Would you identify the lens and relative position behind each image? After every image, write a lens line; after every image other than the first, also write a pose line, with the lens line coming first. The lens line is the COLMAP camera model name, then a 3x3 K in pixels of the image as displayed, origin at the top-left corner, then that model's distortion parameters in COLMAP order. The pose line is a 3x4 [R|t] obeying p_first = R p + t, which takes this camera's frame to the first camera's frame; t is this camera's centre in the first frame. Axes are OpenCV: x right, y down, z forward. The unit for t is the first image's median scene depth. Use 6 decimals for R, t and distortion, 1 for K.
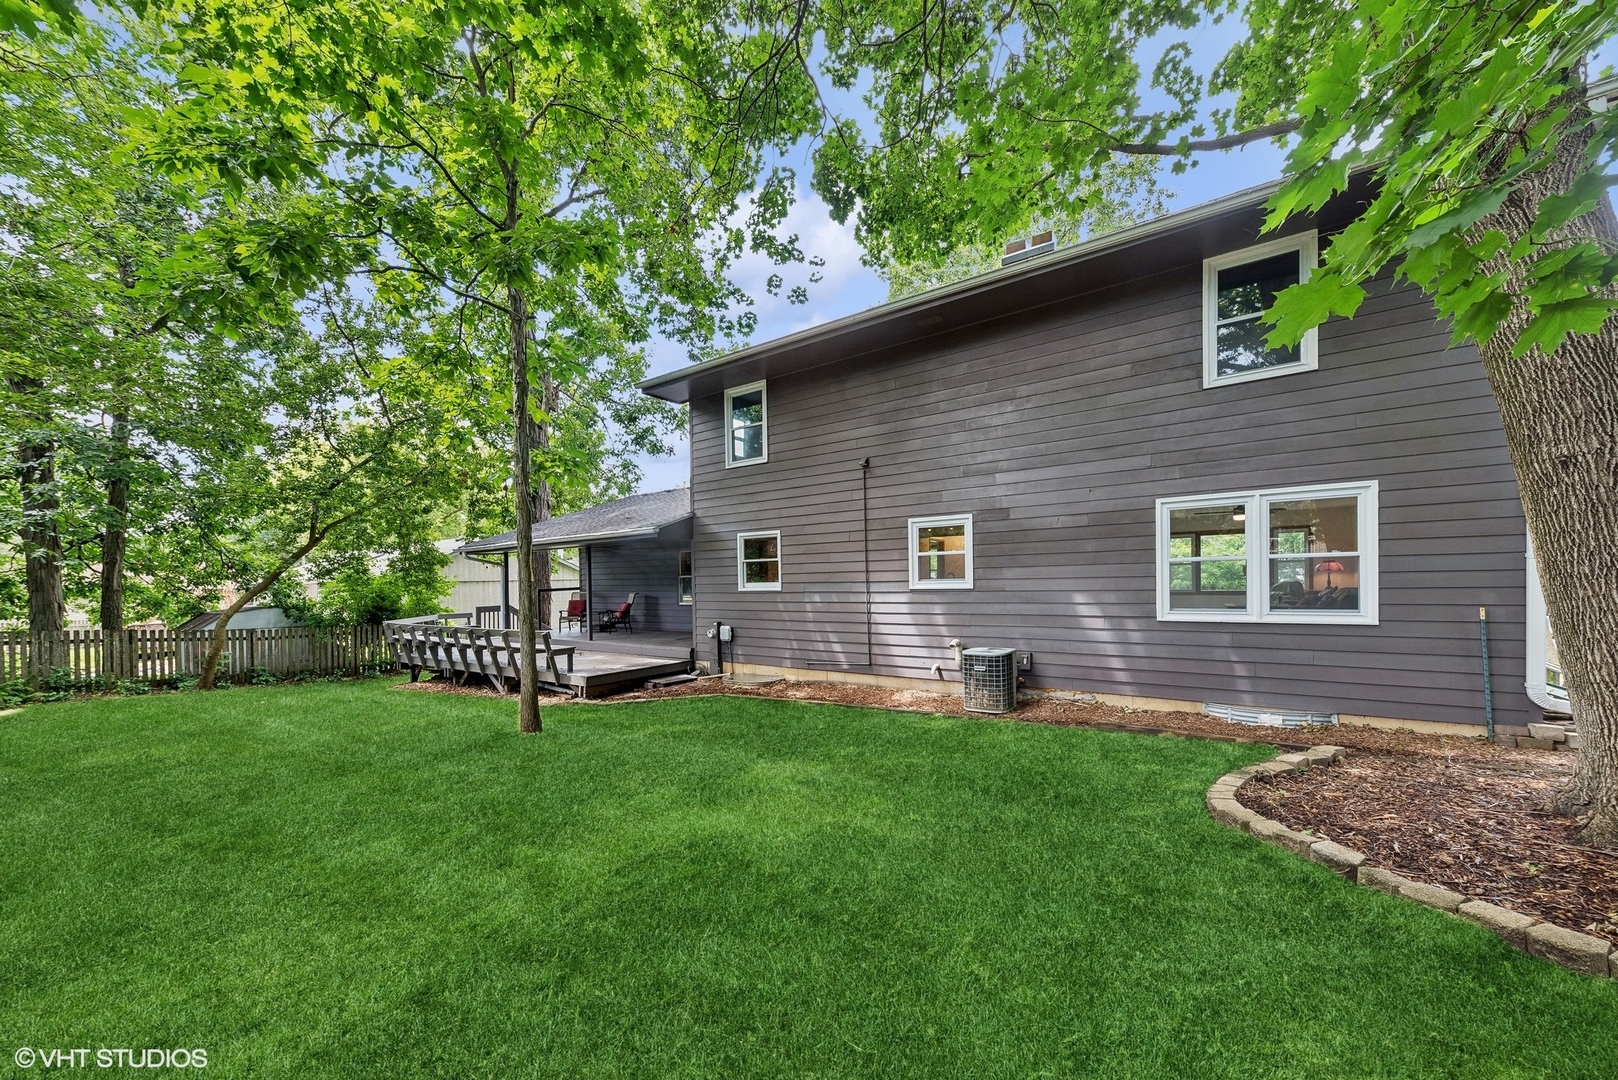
lens RADIAL K [[561.2, 0, 811.3], [0, 561.2, 590.3], [0, 0, 1]] dist [0.000422, 0.000006]
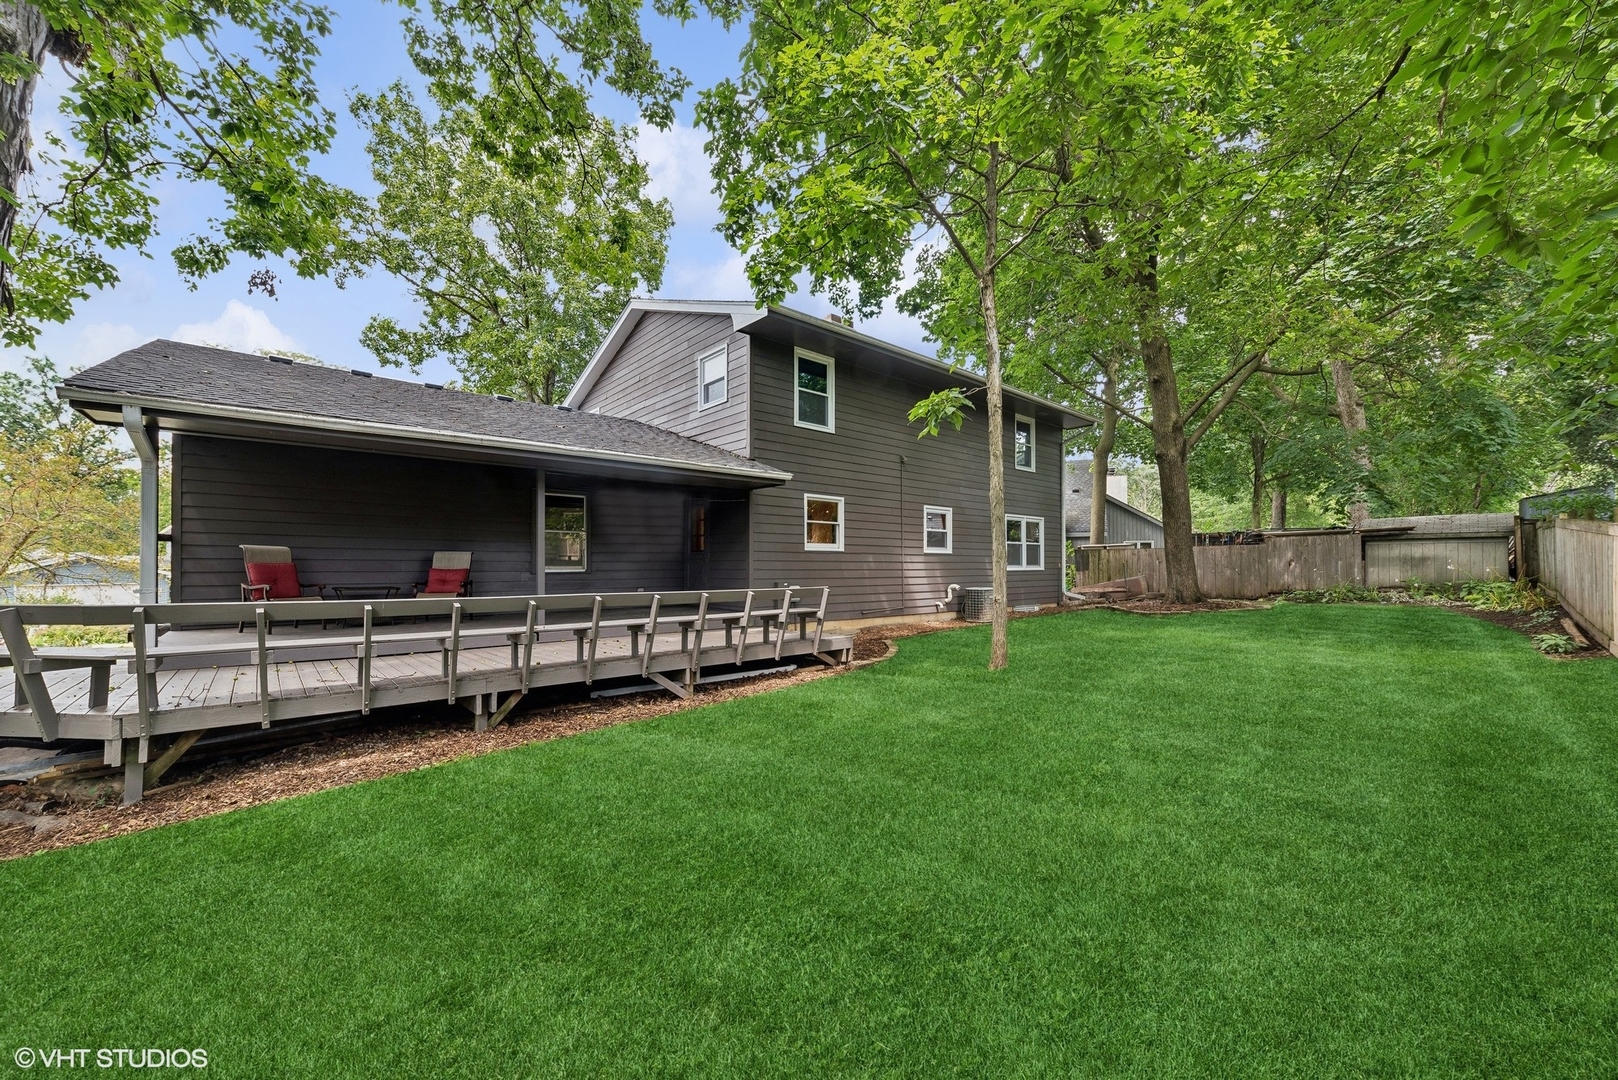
lens RADIAL K [[632.0, 0, 814.1], [0, 632.0, 567.4], [0, 0, 1]] dist [-0.000177, -0.000001]
pose [[0.256259, 0.019642, 0.966408, -1.395749], [0.007274, 0.999726, -0.022248, 0.065620], [-0.966581, 0.012731, 0.256046, 0.795028]]
